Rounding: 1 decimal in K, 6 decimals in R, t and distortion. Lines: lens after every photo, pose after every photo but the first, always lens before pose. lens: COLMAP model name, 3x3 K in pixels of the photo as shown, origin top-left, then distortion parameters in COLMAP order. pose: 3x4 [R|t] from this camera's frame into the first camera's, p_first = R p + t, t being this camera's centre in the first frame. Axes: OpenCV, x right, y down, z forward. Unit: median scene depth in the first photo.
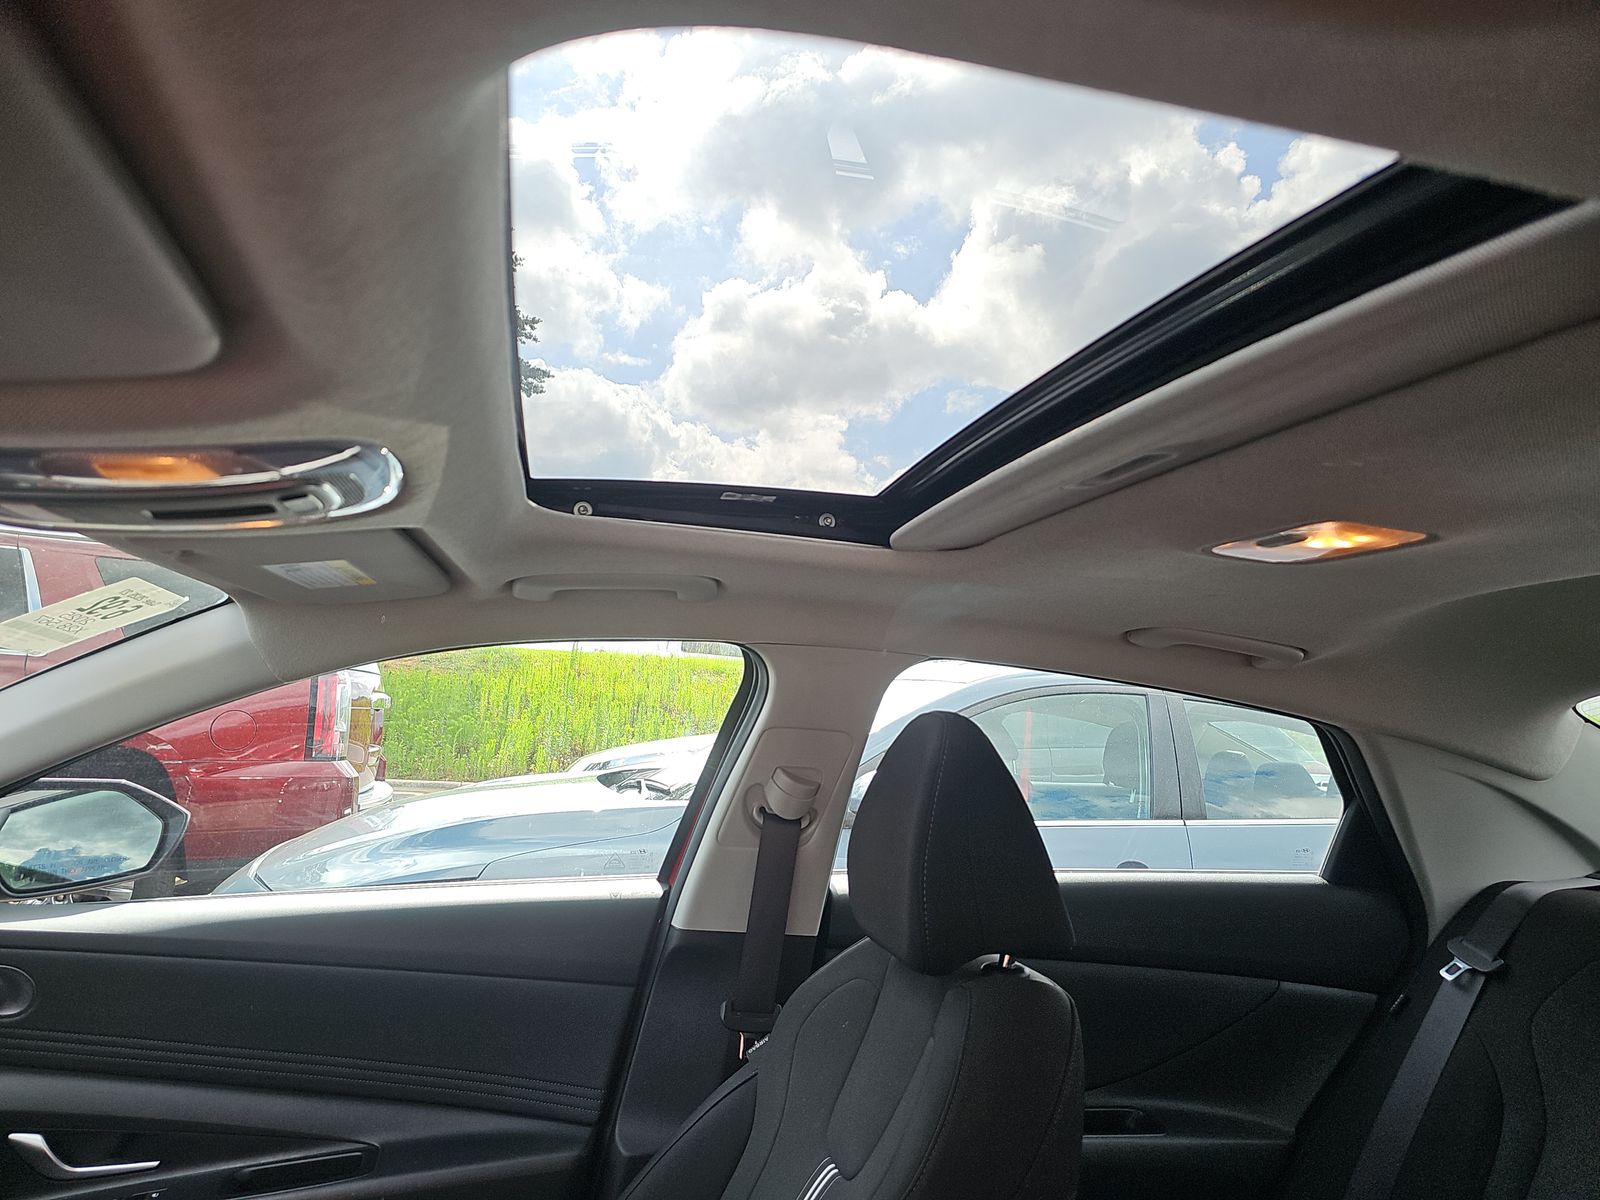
lens RADIAL K [[1074.4, 0, 803.3], [0, 1074.4, 609.2], [0, 0, 1]] dist [0.047839, -0.039496]
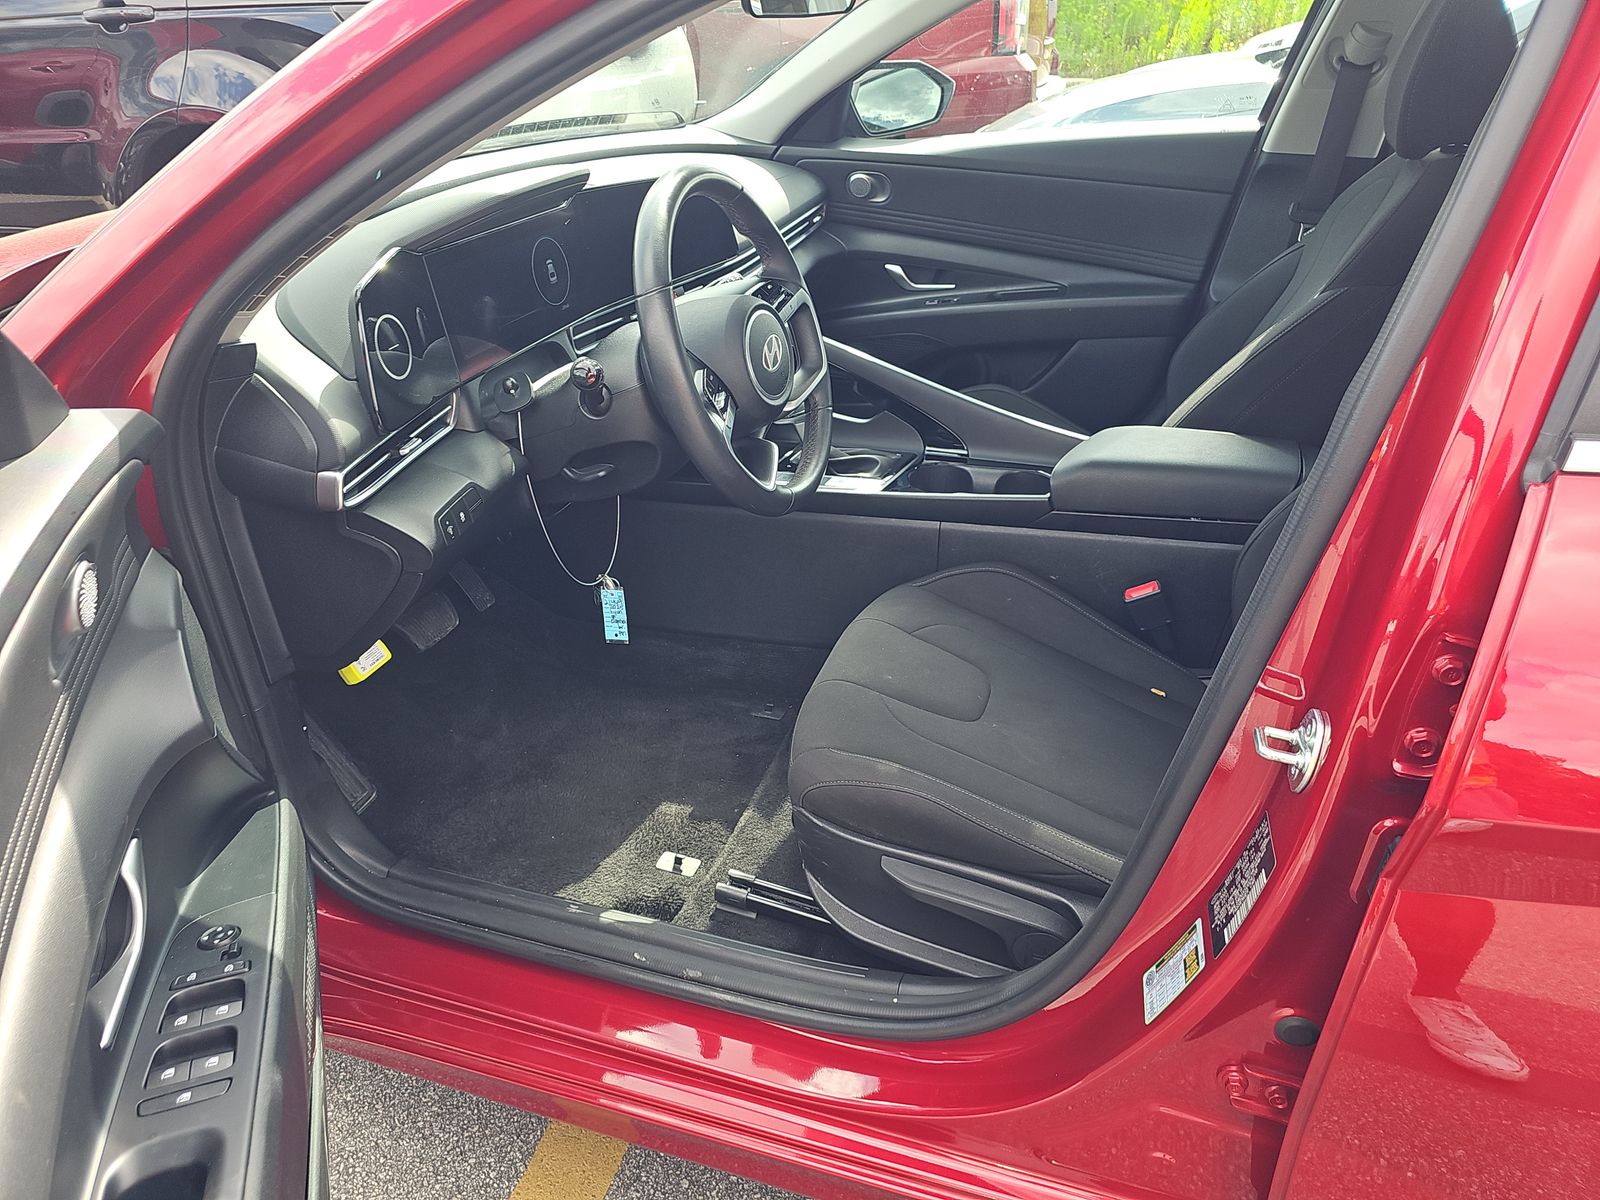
lens RADIAL K [[1074.4, 0, 803.3], [0, 1074.4, 609.2], [0, 0, 1]] dist [0.047839, -0.039496]
pose [[0.842447, 0.202243, -0.499380, 0.209921], [0.120691, 0.832481, 0.540749, -0.059181], [0.525087, -0.515824, 0.676912, -0.626940]]
